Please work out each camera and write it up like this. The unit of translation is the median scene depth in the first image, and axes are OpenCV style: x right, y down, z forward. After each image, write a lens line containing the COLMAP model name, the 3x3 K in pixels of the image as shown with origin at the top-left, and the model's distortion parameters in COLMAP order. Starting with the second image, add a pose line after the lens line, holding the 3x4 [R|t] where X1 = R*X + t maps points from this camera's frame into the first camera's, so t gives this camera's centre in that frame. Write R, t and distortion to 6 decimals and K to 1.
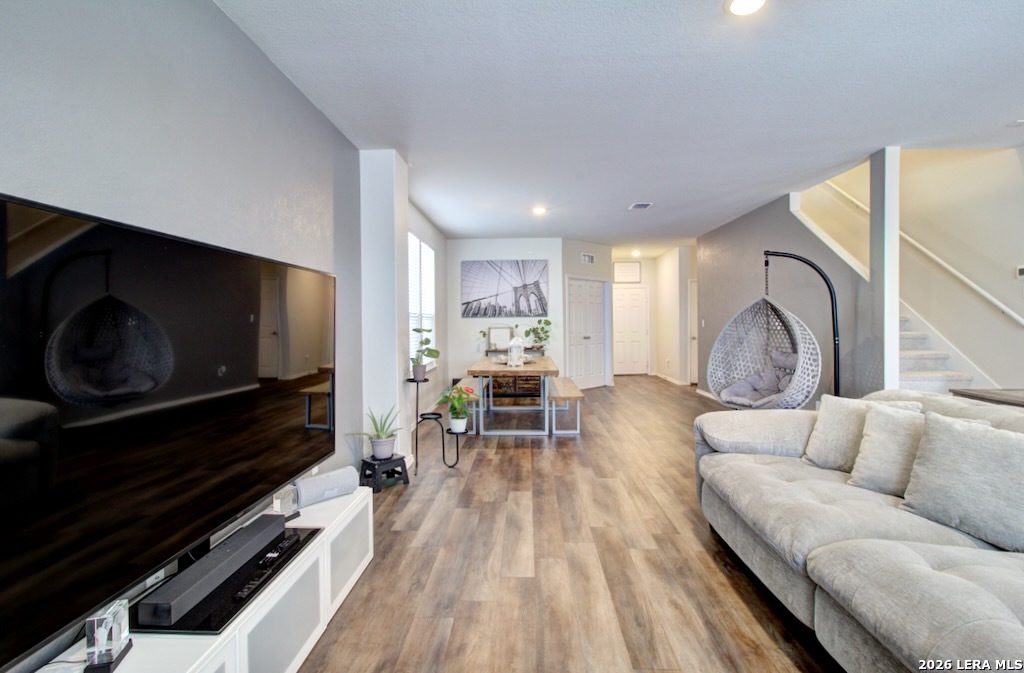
lens RADIAL K [[466.9, 0, 515.7], [0, 466.9, 322.3], [0, 0, 1]] dist [-0.002406, 0.000758]
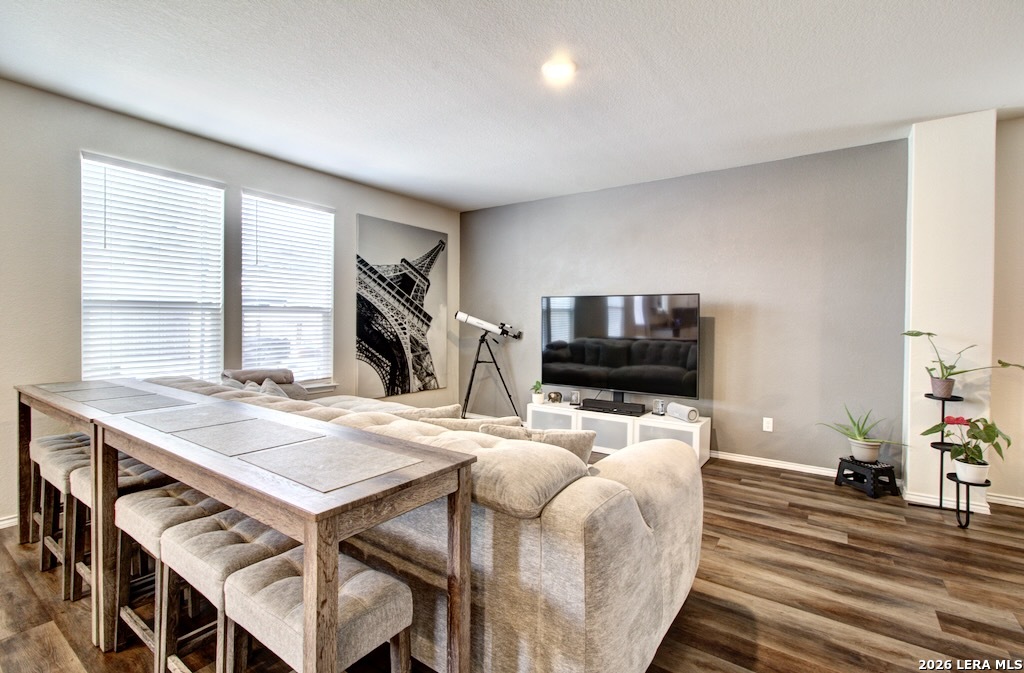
lens RADIAL K [[468.9, 0, 510.2], [0, 468.9, 324.6], [0, 0, 1]] dist [-0.028647, 0.038704]
pose [[-0.550531, 0.008616, -0.834770, 1.225532], [-0.001685, 0.999933, 0.011432, -0.006344], [0.834813, 0.007700, -0.550480, 1.201206]]
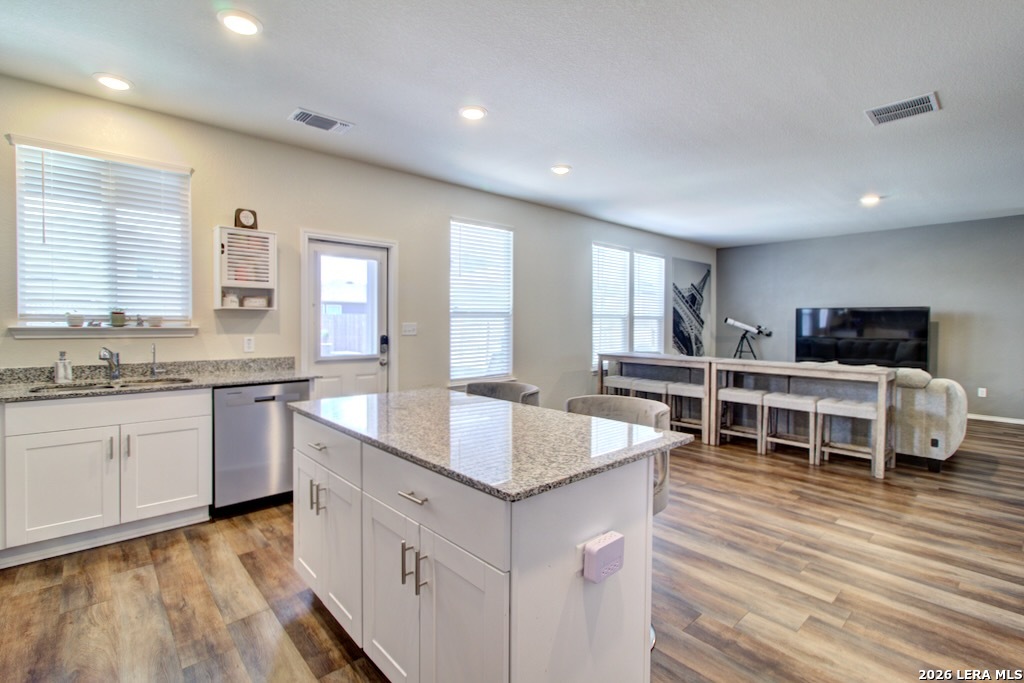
lens RADIAL K [[473.6, 0, 509.7], [0, 473.6, 326.6], [0, 0, 1]] dist [-0.001652, 0.000336]
pose [[-0.723592, 0.007506, -0.690187, 2.761283], [-0.001231, 0.999925, 0.012166, -0.017522], [0.690227, 0.009653, -0.723528, 1.145986]]
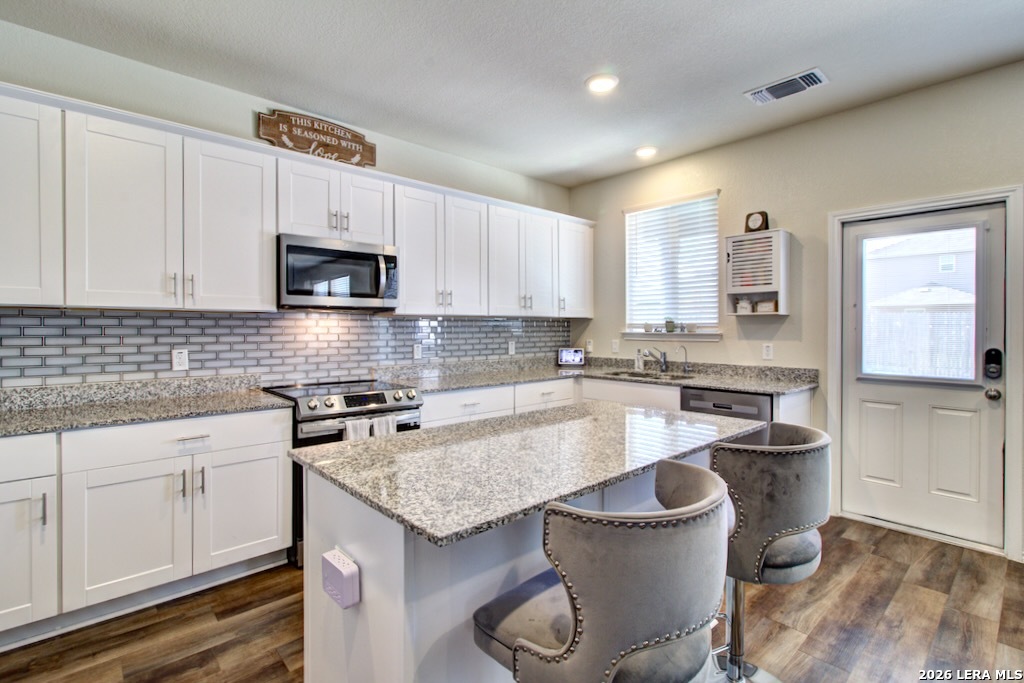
lens RADIAL K [[477.6, 0, 510.1], [0, 477.6, 330.3], [0, 0, 1]] dist [-0.001382, 0.000986]
pose [[-0.690966, 0.004299, 0.722874, 1.938813], [0.005869, 0.999983, -0.000338, -0.010921], [-0.722863, 0.004009, -0.690980, 1.062347]]
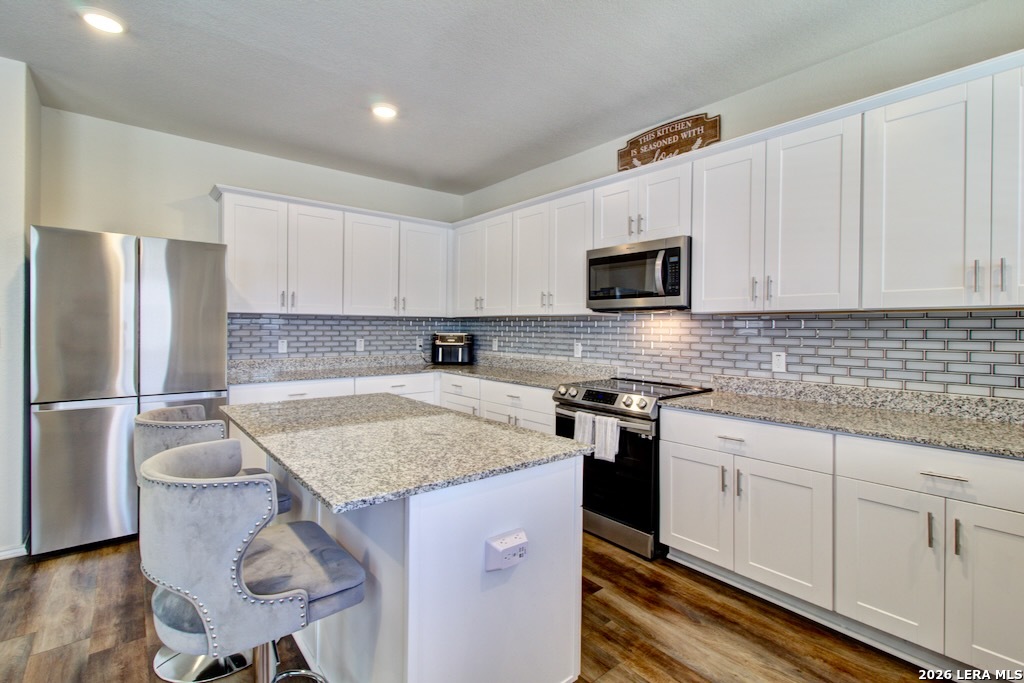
lens RADIAL K [[475.6, 0, 512.9], [0, 475.6, 326.6], [0, 0, 1]] dist [-0.002595, 0.000220]
pose [[0.752827, 0.013377, 0.658082, 2.039644], [-0.012790, 0.999902, -0.005694, -0.013228], [-0.658094, -0.004130, 0.752924, -0.046007]]
